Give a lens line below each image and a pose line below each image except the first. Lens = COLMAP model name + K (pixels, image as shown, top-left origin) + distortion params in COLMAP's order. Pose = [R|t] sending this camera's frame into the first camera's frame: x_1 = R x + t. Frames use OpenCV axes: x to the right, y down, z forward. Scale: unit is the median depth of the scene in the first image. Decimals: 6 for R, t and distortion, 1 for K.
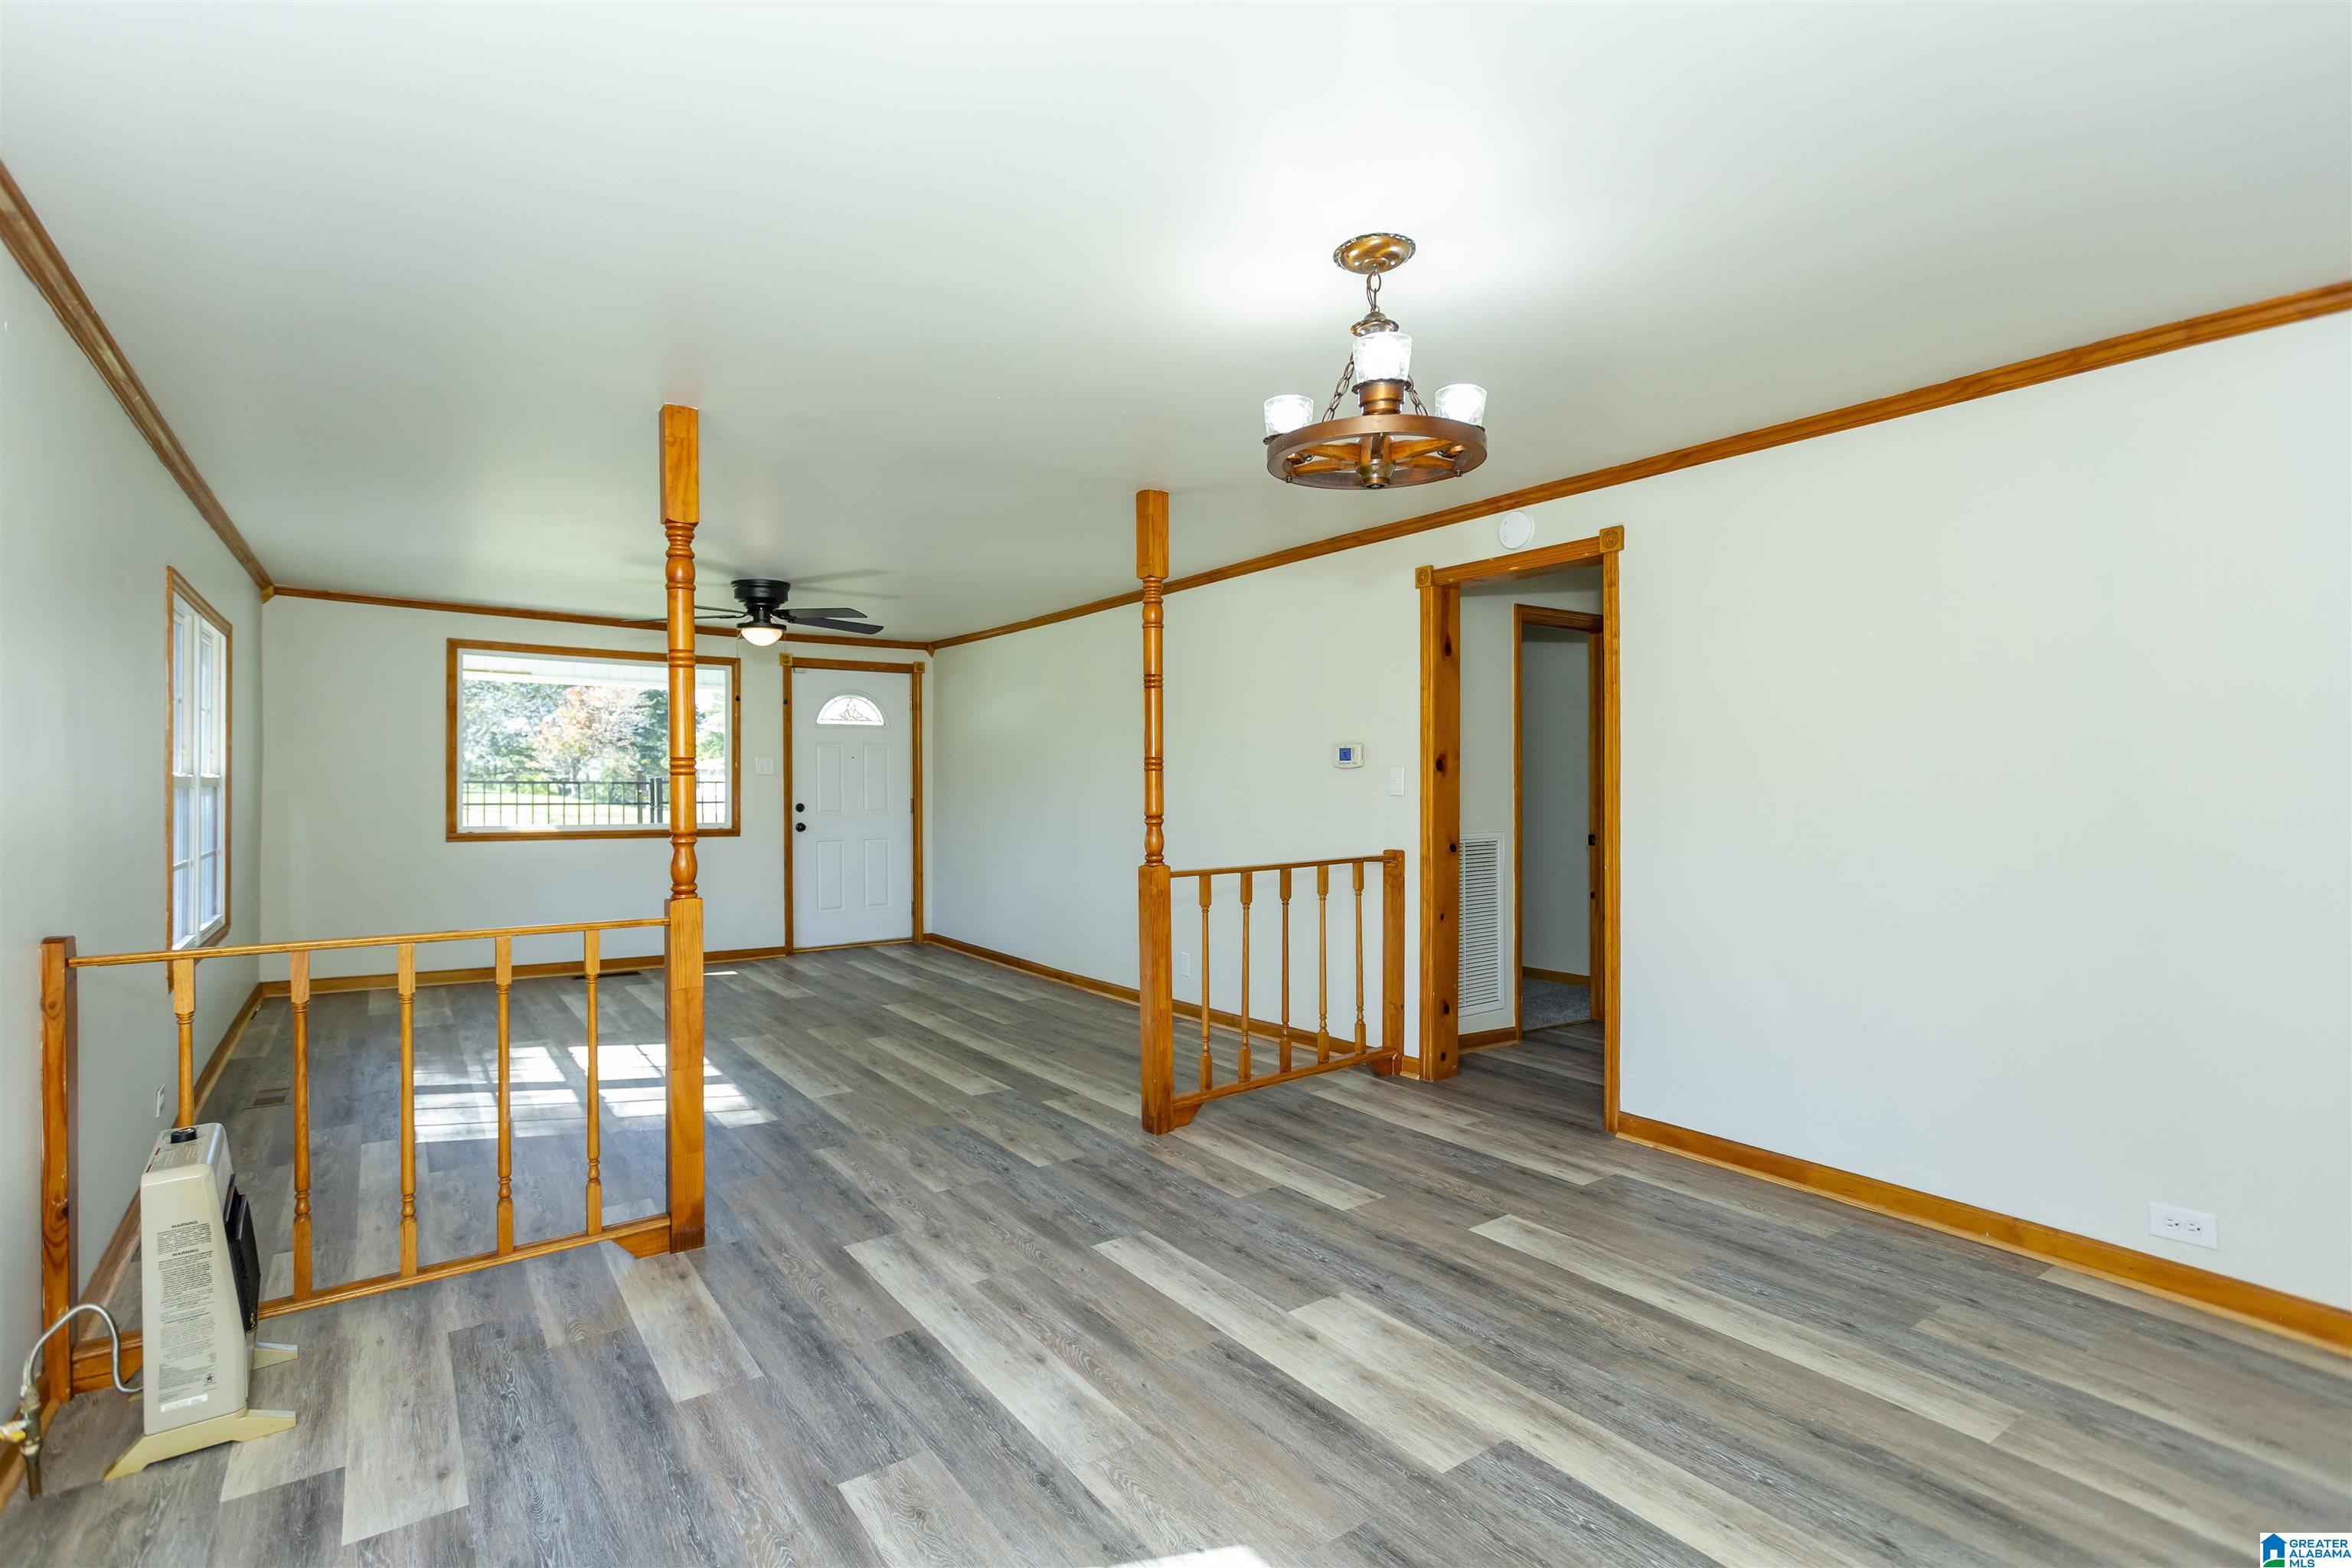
lens RADIAL K [[1129.2, 0, 1171.3], [0, 1129.2, 790.9], [0, 0, 1]] dist [0.005775, 0.002037]
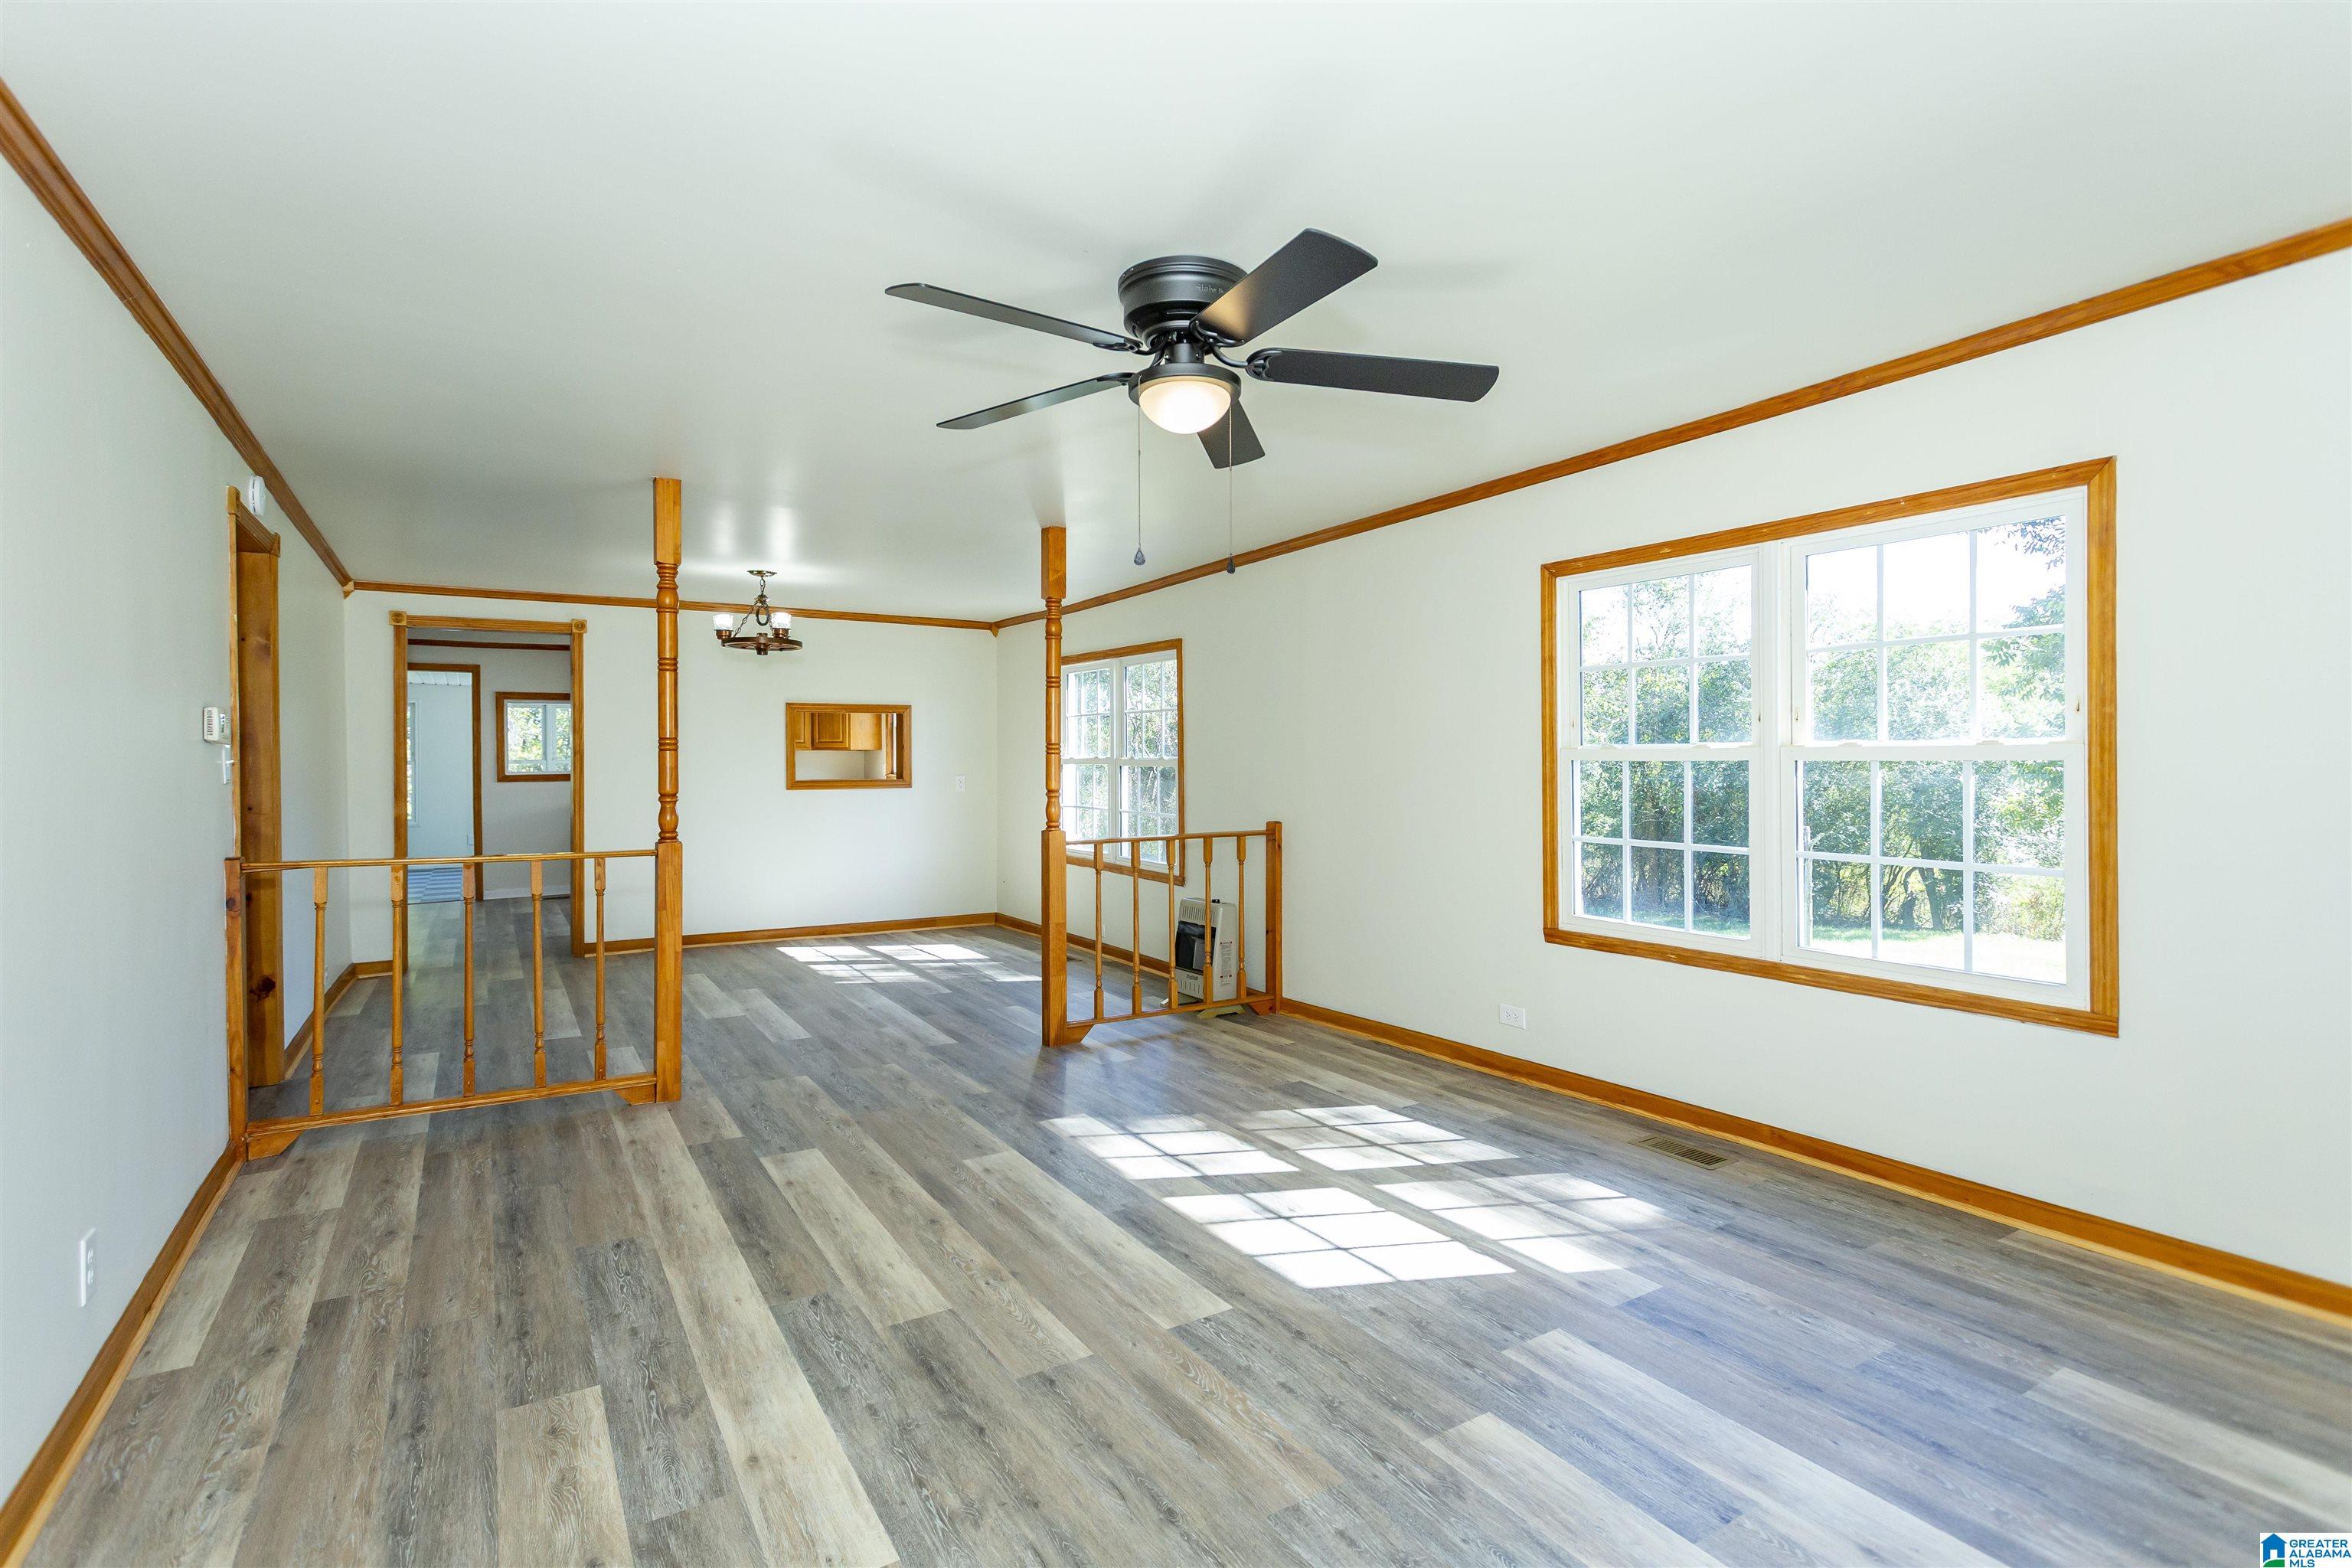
lens RADIAL K [[1129.2, 0, 1179.8], [0, 1129.2, 771.4], [0, 0, 1]] dist [0.005775, 0.002037]
pose [[-0.998425, 0.009362, 0.055312, -0.578403], [0.010326, 0.999799, 0.017158, -0.013651], [-0.055140, 0.017702, -0.998322, 2.141749]]
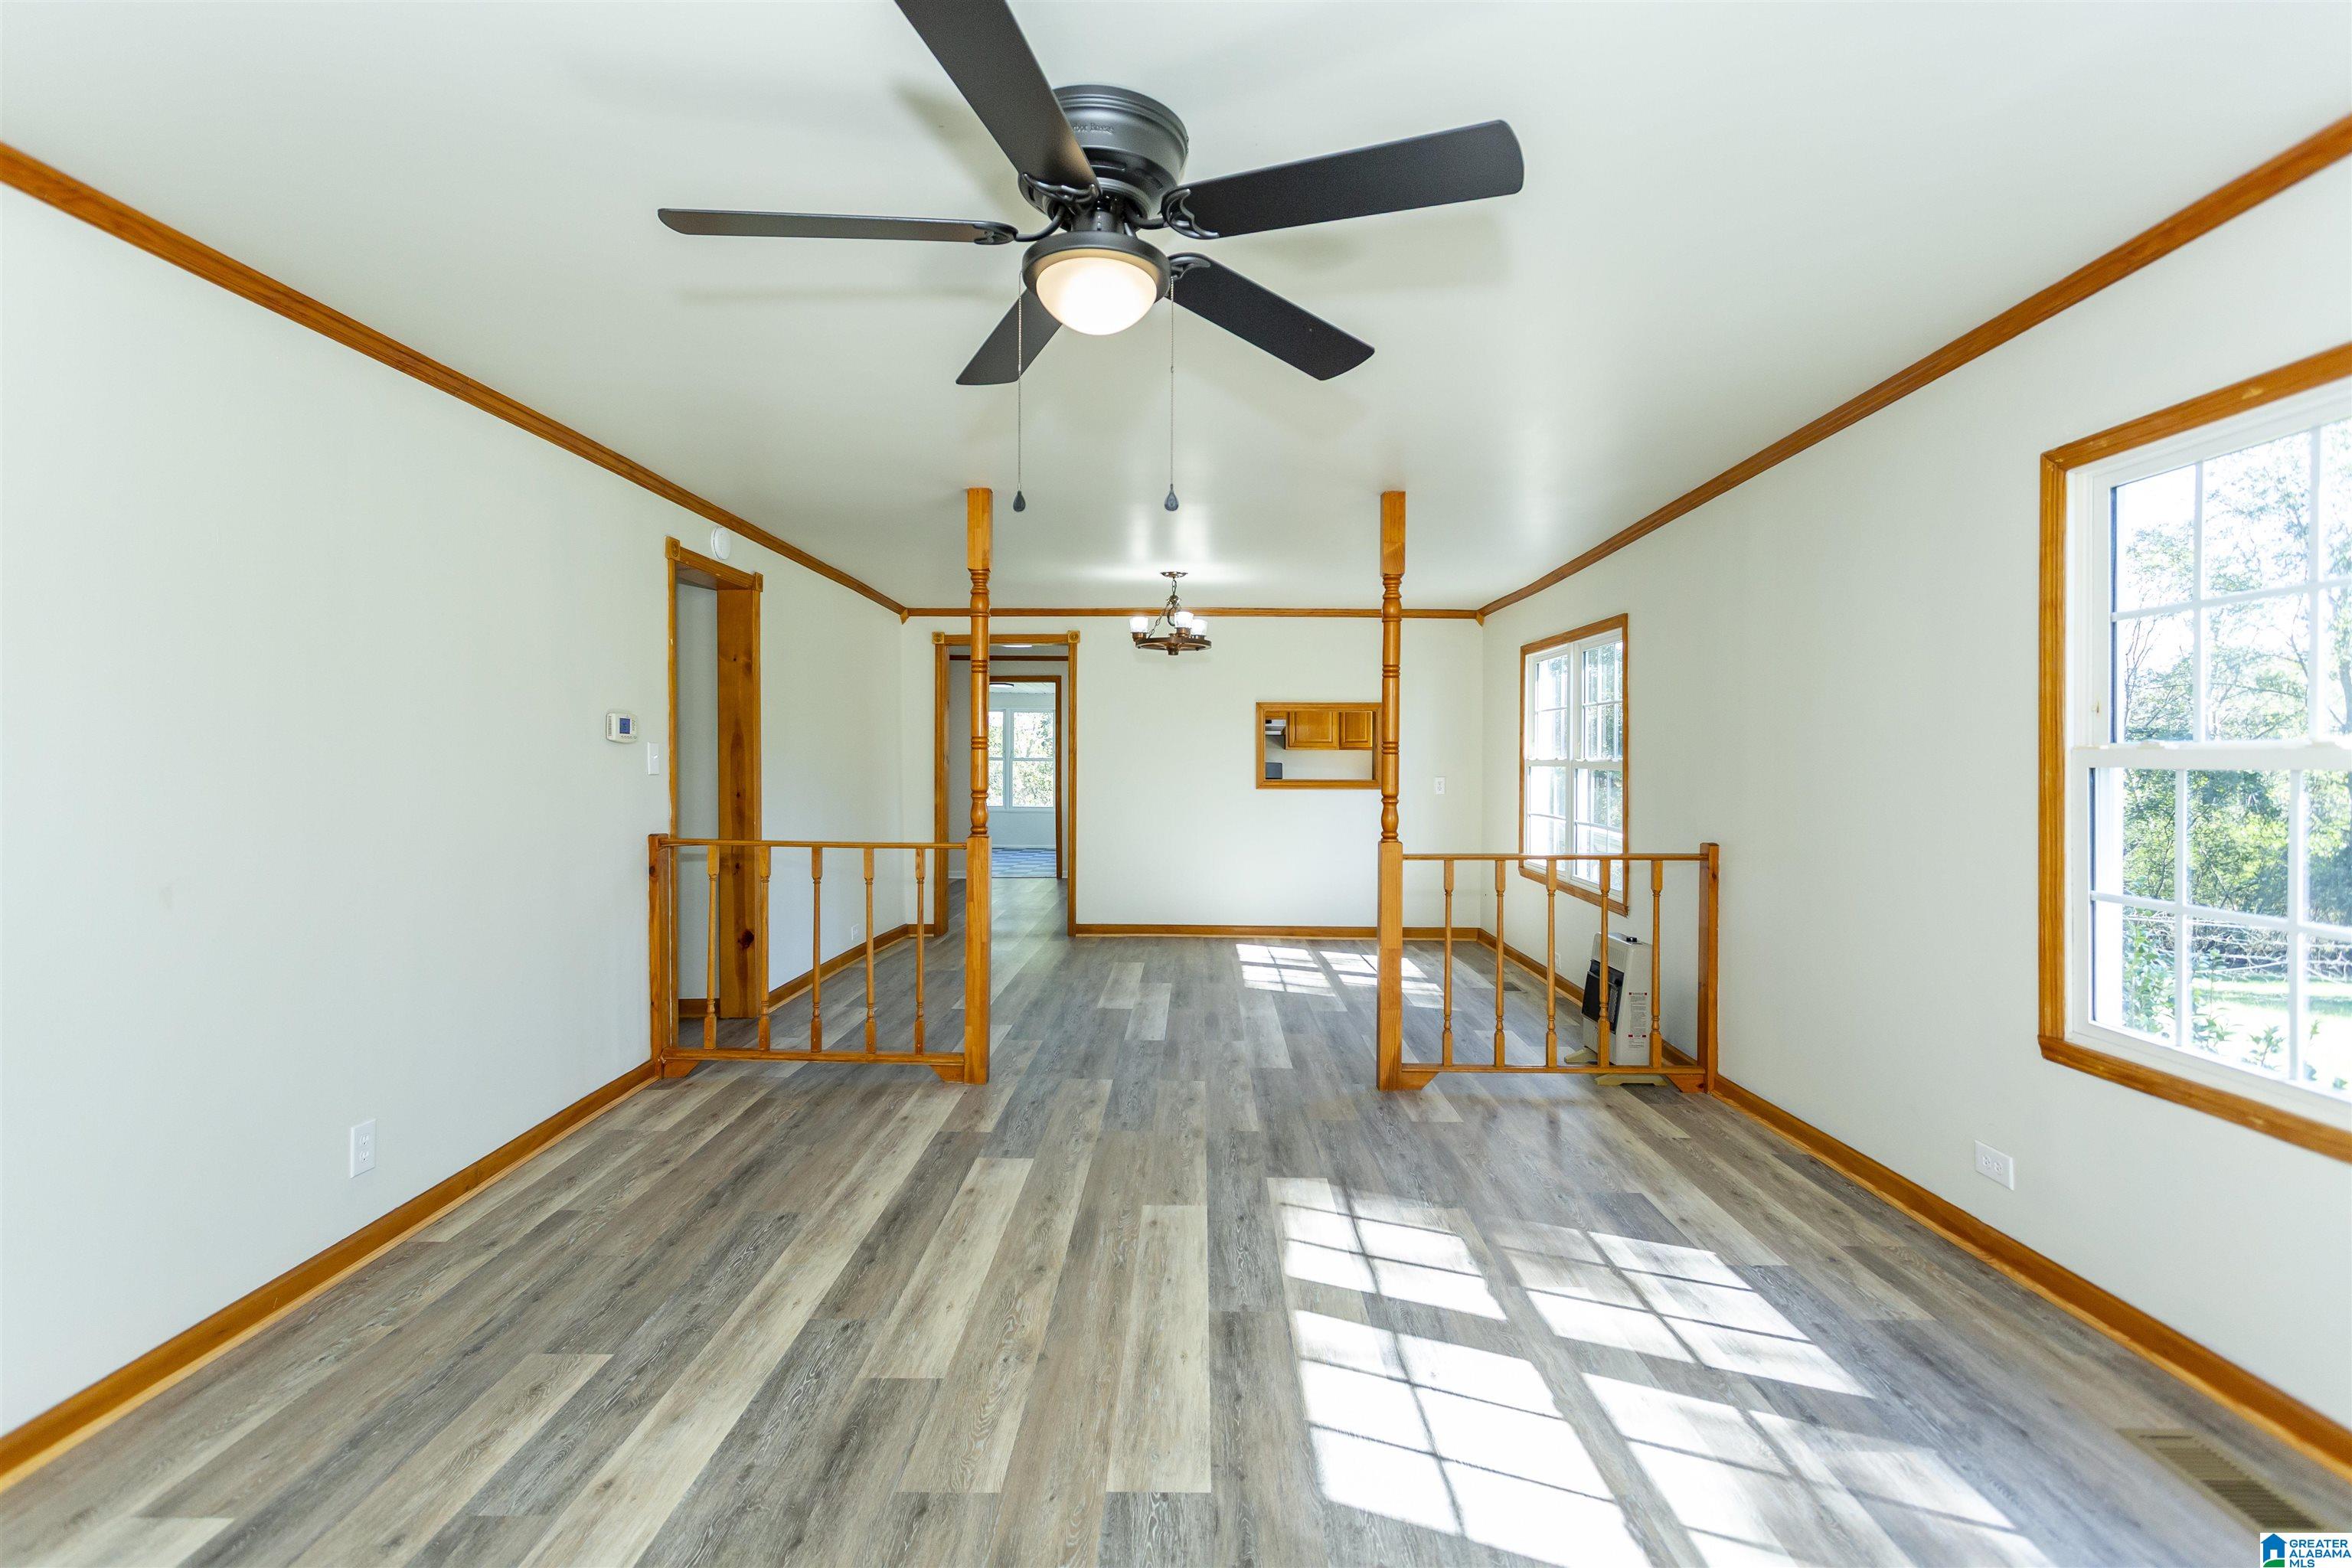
lens RADIAL K [[1129.2, 0, 1179.7], [0, 1129.2, 769.3], [0, 0, 1]] dist [0.005775, 0.002037]
pose [[-0.811552, -0.002129, 0.584276, -0.856237], [0.004575, 0.999940, 0.010000, -0.009141], [-0.584262, 0.010789, -0.811493, 1.883598]]
